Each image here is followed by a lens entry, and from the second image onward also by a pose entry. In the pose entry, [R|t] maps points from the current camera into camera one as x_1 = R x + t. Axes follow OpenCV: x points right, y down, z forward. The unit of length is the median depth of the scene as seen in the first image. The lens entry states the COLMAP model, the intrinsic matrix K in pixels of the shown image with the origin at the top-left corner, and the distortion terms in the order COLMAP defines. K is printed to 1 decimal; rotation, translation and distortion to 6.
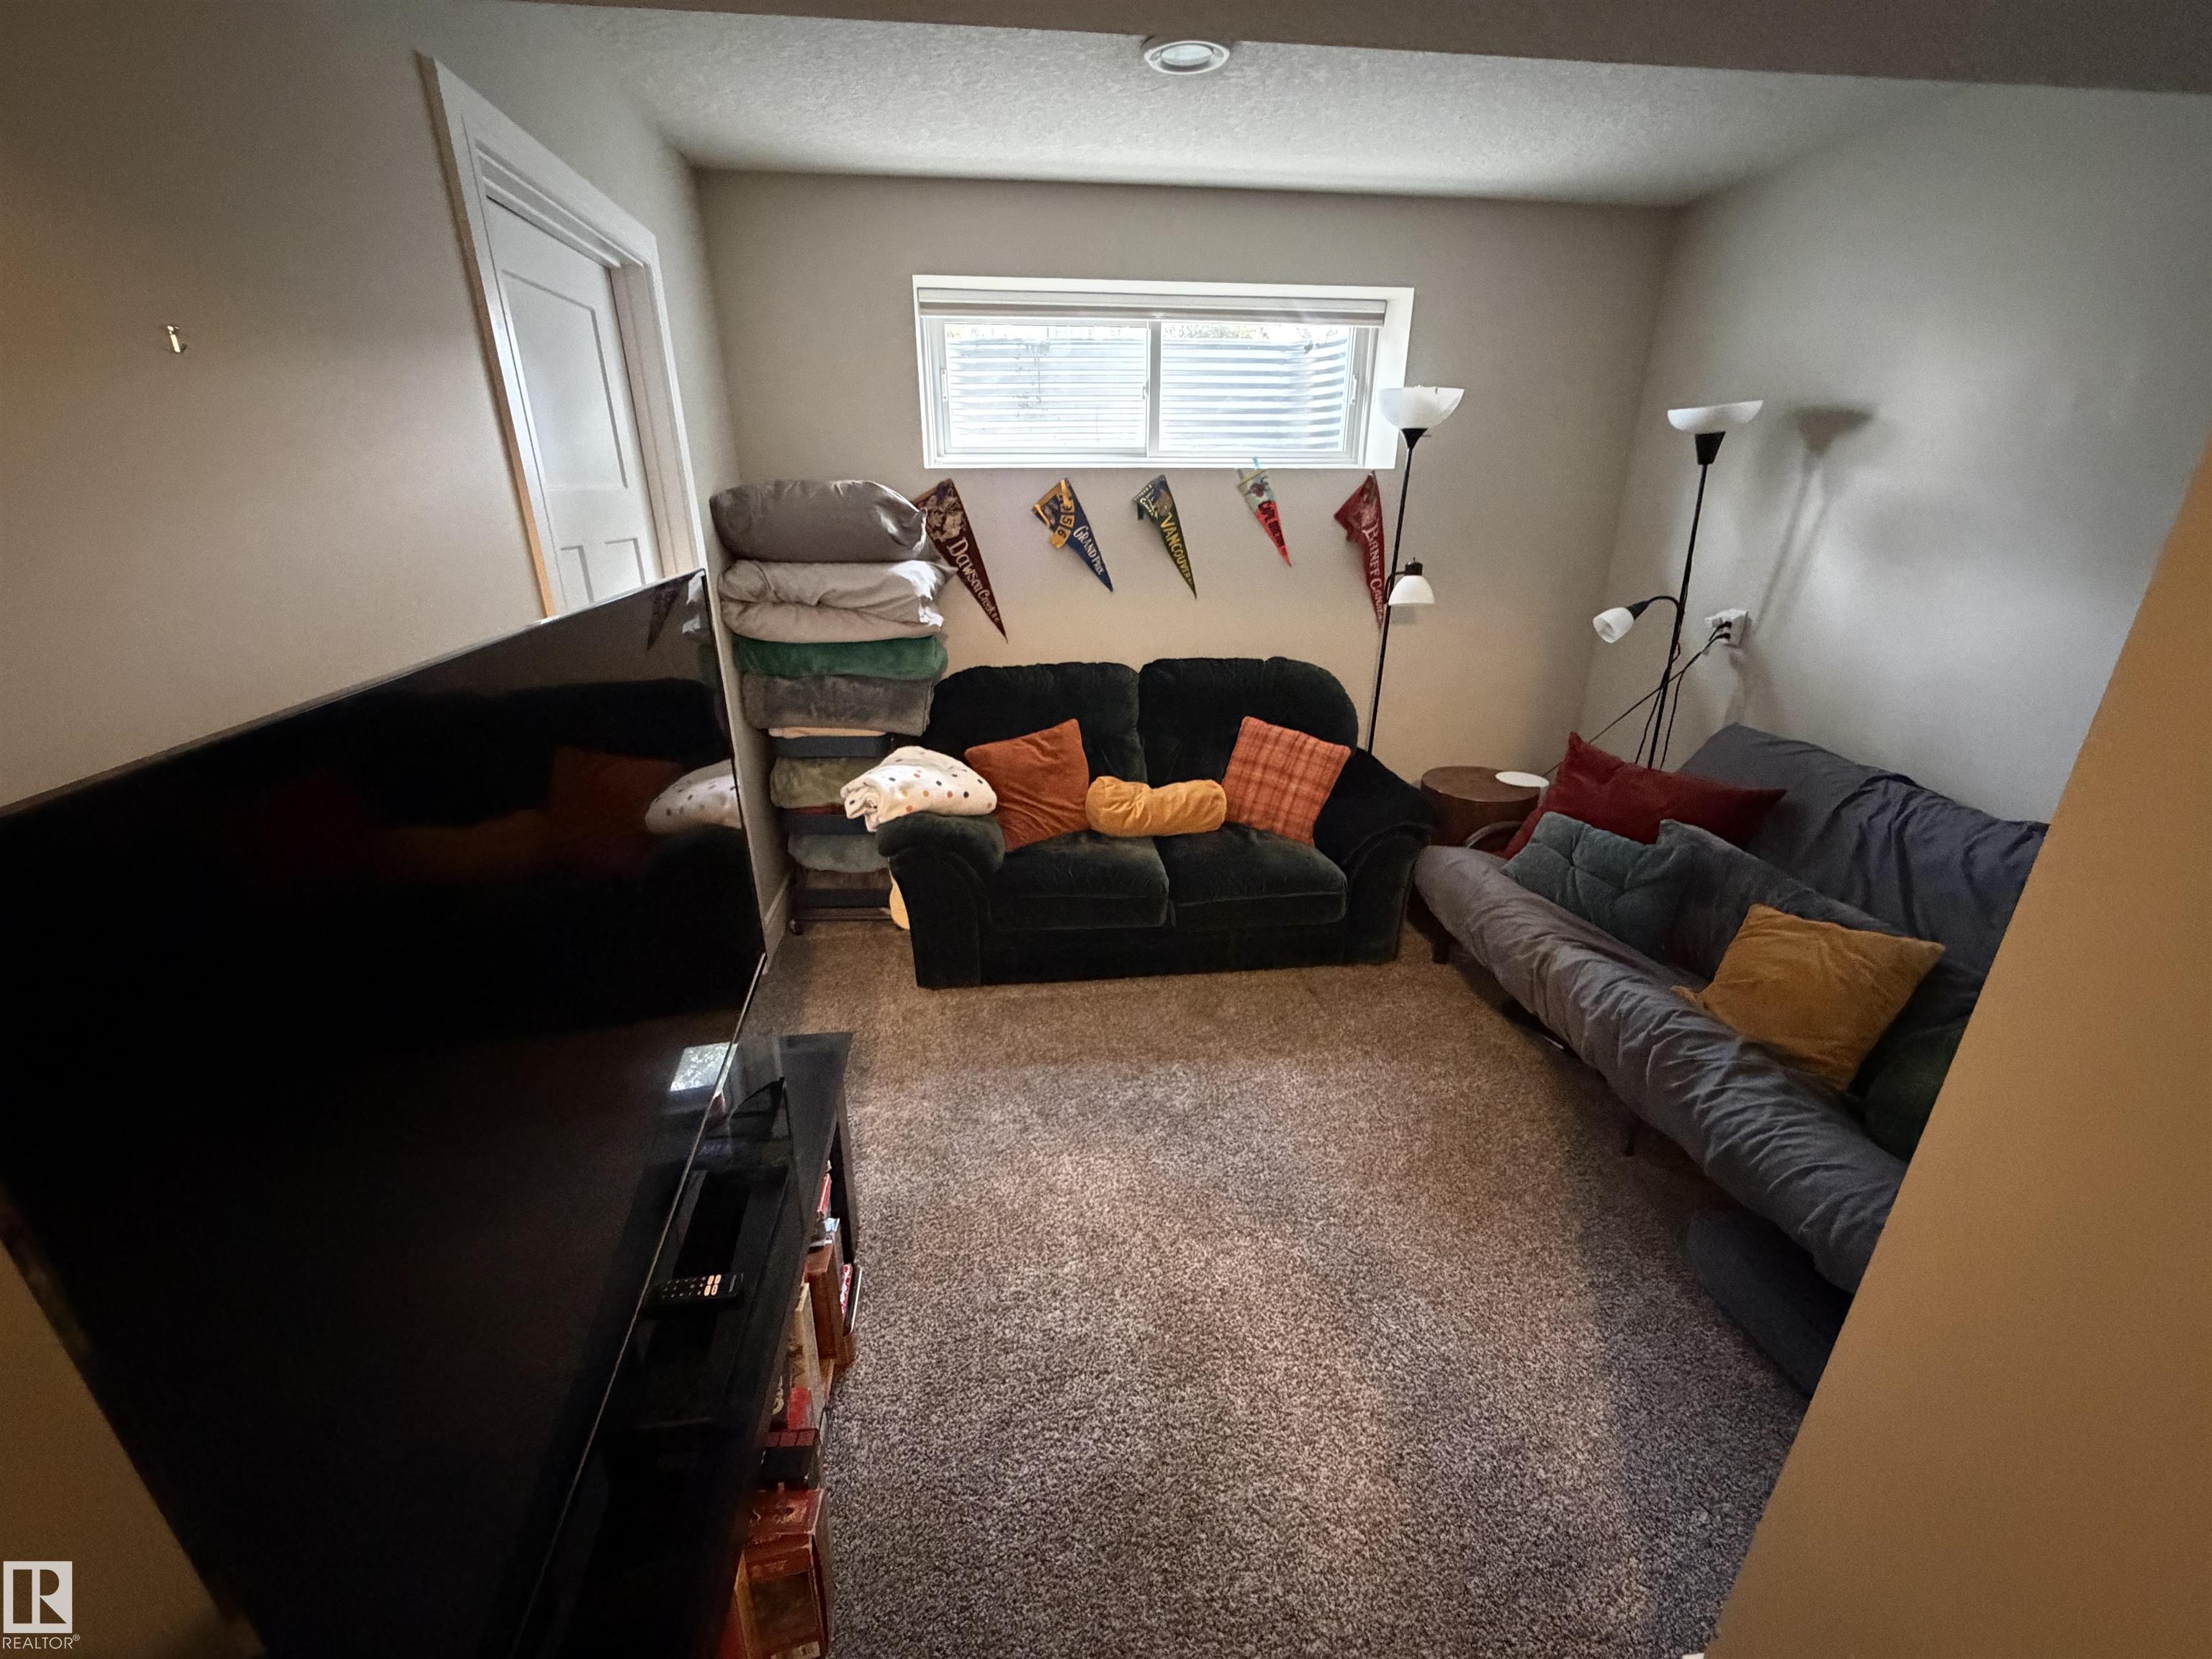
lens RADIAL K [[879.3, 0, 1101.1], [0, 879.3, 828.1], [0, 0, 1]] dist [-0.000625, 0.000484]
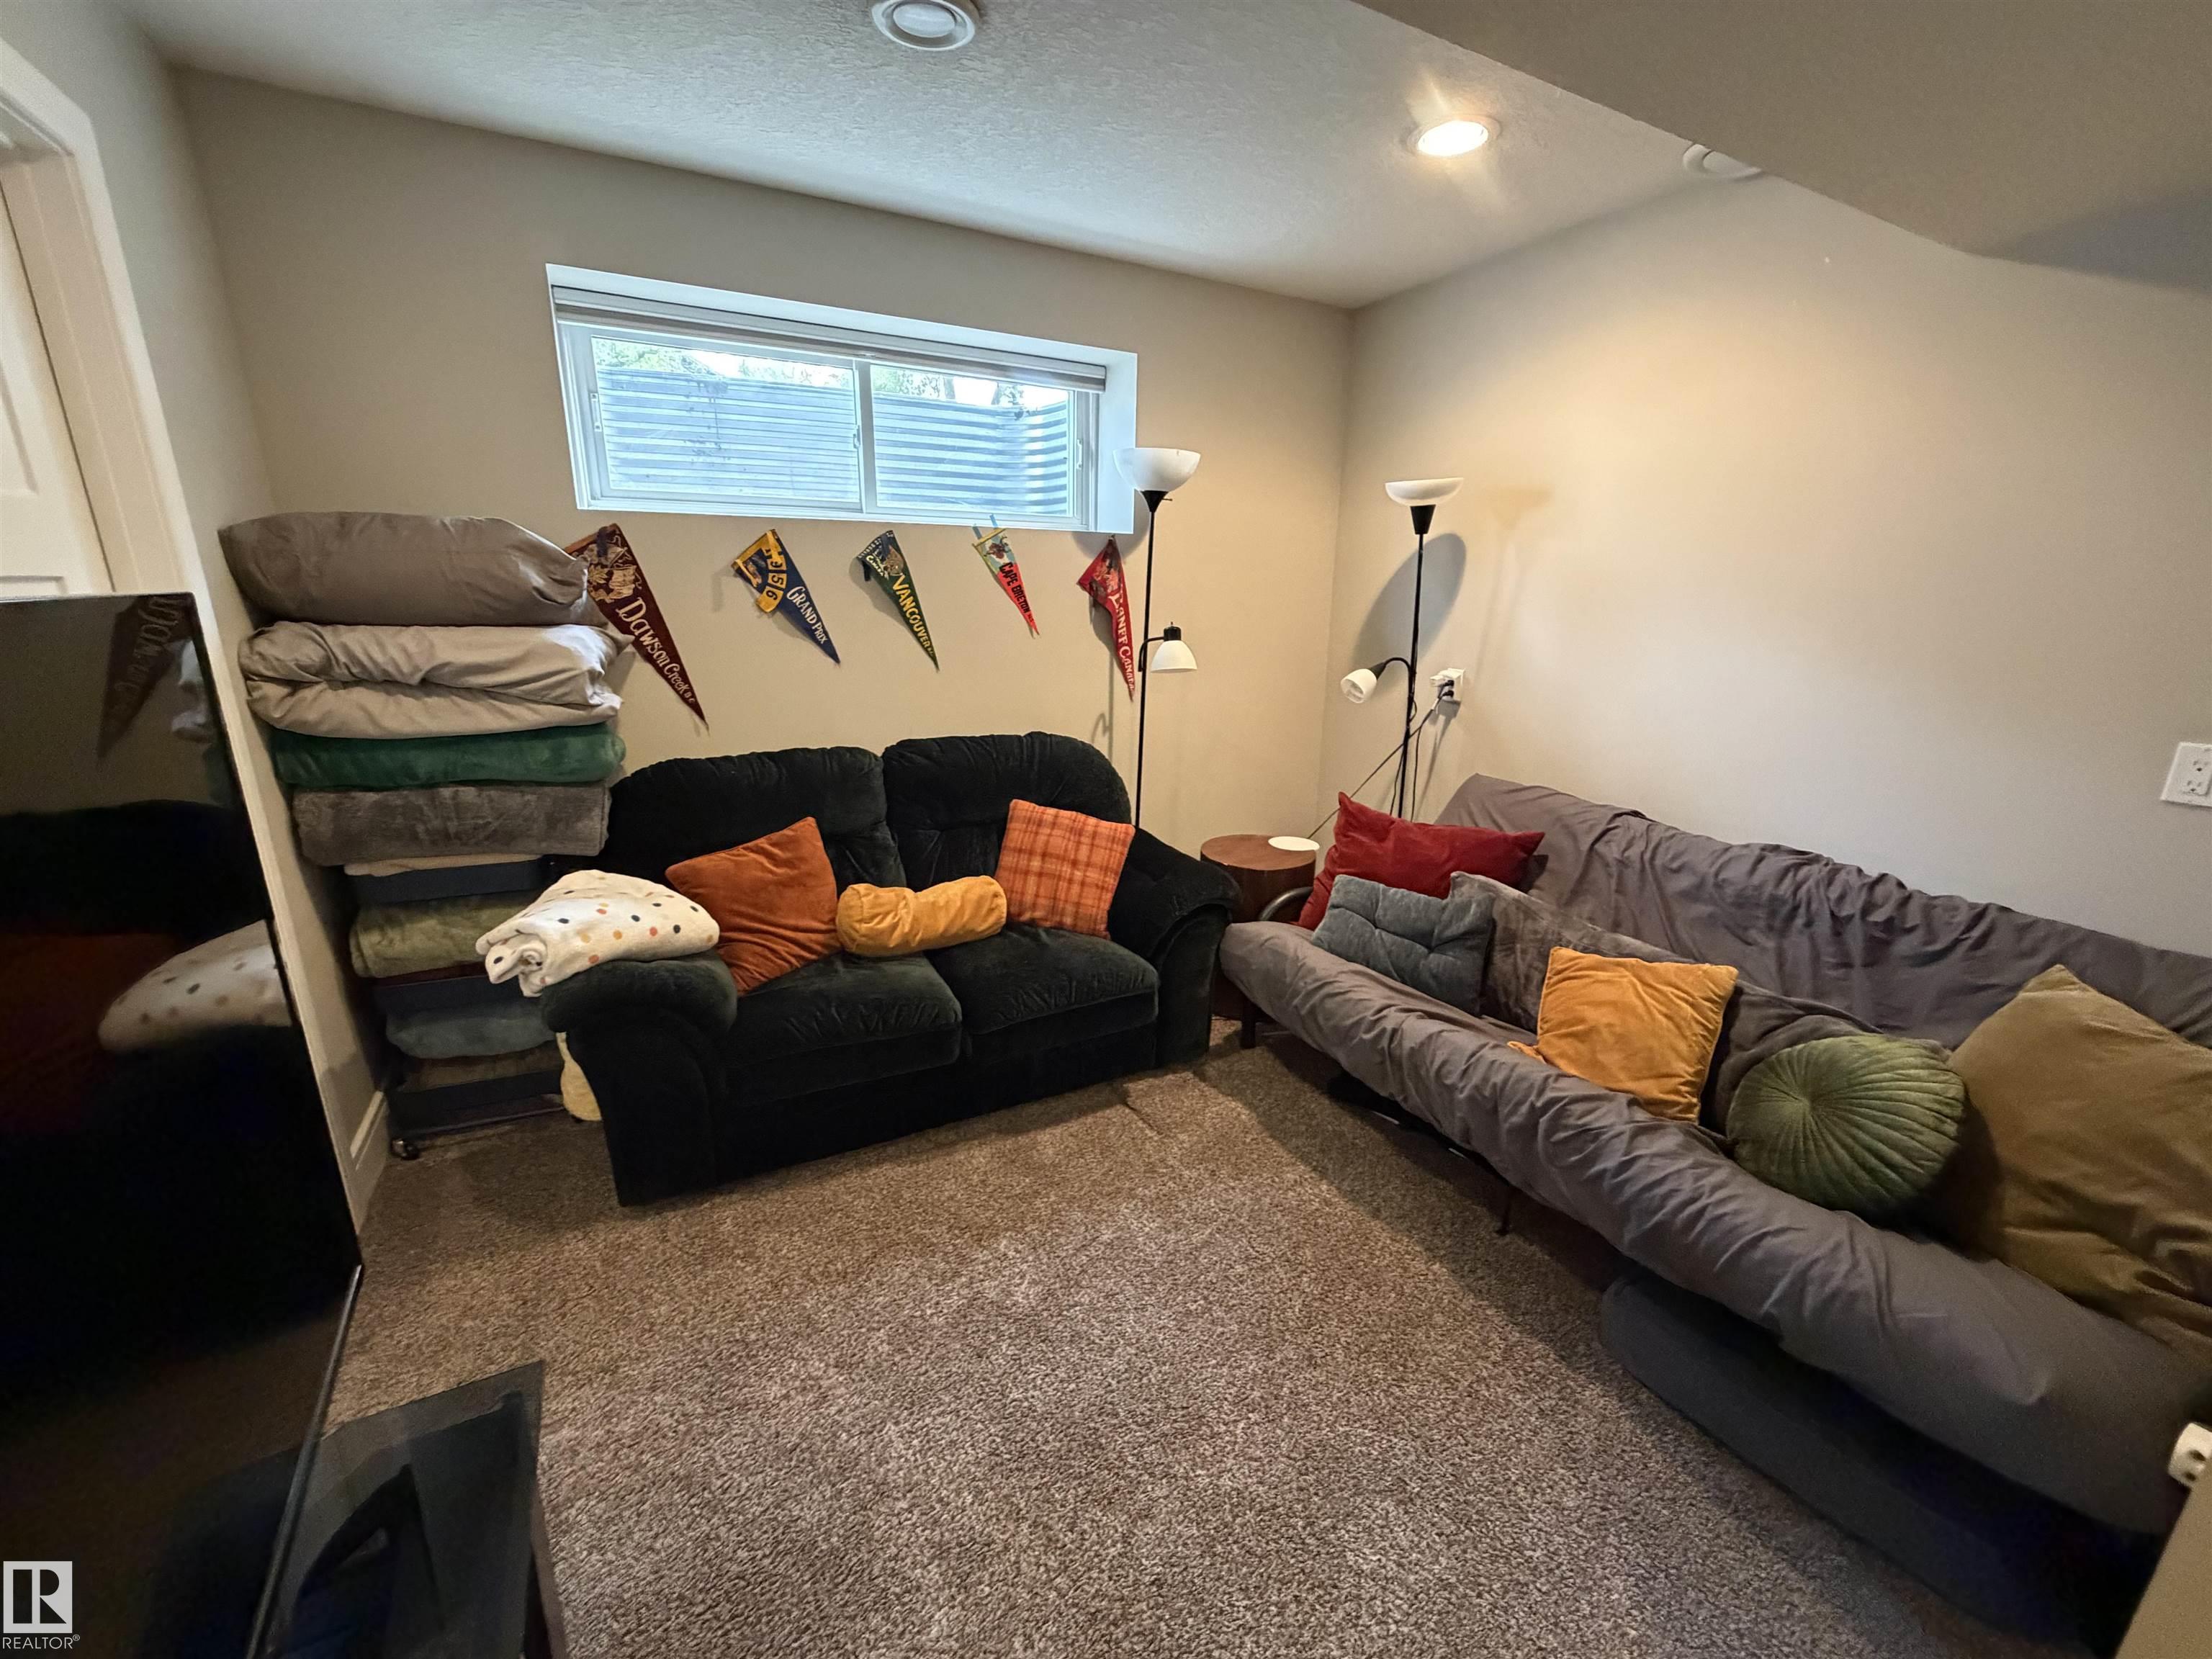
lens RADIAL K [[879.3, 0, 1101.1], [0, 879.3, 828.1], [0, 0, 1]] dist [-0.000625, 0.000484]
pose [[0.934379, -0.080002, 0.347183, -0.066234], [0.112622, 0.990820, -0.074786, -0.025322], [-0.338013, 0.108979, 0.934811, 0.167156]]
